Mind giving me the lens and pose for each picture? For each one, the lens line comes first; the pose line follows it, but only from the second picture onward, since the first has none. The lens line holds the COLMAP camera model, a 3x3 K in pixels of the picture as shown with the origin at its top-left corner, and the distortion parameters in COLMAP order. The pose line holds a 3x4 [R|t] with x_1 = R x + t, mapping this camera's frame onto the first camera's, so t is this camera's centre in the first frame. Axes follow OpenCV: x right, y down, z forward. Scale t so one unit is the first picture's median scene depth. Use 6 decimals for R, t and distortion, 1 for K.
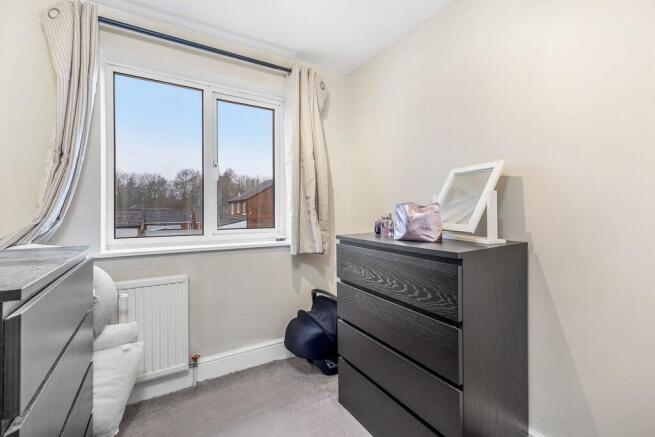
lens RADIAL K [[283.9, 0, 326.1], [0, 283.9, 212.2], [0, 0, 1]] dist [-0.000872, 0.000232]
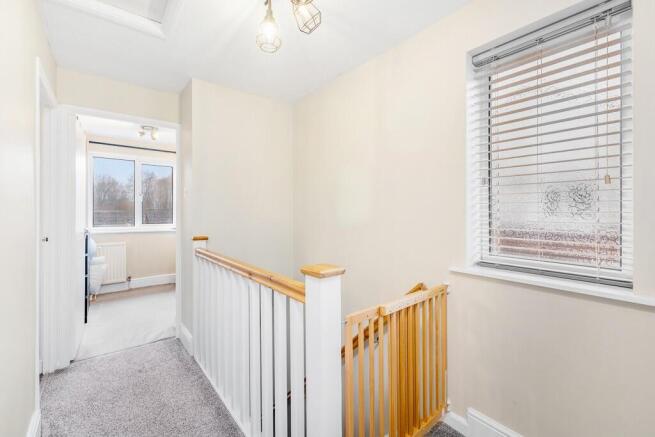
lens RADIAL K [[283.9, 0, 326.1], [0, 283.9, 212.2], [0, 0, 1]] dist [-0.000872, 0.000232]
pose [[0.992669, 0.005284, 0.120746, 0.790448], [-0.003814, 0.999916, -0.012405, -0.006725], [-0.120801, 0.011854, 0.992606, -1.399796]]
